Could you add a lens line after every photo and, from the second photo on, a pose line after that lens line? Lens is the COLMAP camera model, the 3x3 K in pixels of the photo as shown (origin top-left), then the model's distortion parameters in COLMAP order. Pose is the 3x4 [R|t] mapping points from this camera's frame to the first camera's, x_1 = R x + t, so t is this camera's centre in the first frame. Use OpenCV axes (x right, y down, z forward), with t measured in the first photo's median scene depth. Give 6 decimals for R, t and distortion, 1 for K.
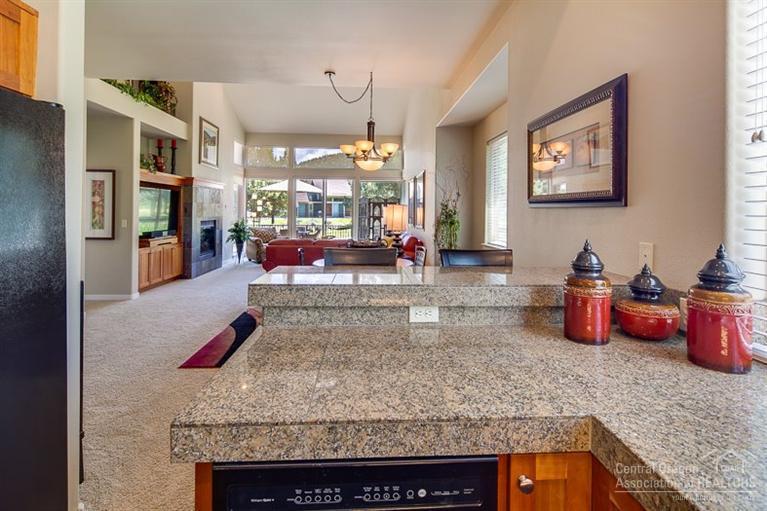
lens RADIAL K [[374.2, 0, 384.8], [0, 374.2, 227.9], [0, 0, 1]] dist [-0.001466, -0.000340]
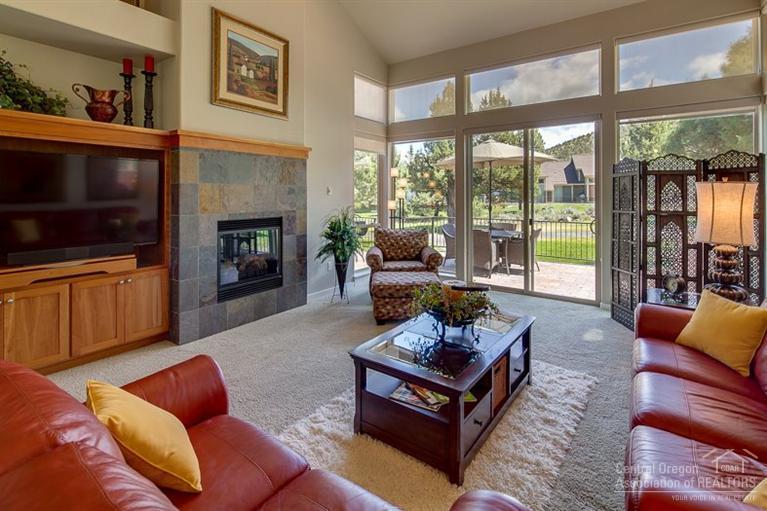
lens RADIAL K [[373.3, 0, 384.8], [0, 373.3, 188.6], [0, 0, 1]] dist [-0.001514, -0.000193]
pose [[0.782514, -0.021049, -0.622277, -0.014458], [-0.018758, 0.998178, -0.057353, -0.030541], [0.622351, 0.056552, 0.780693, 0.623523]]
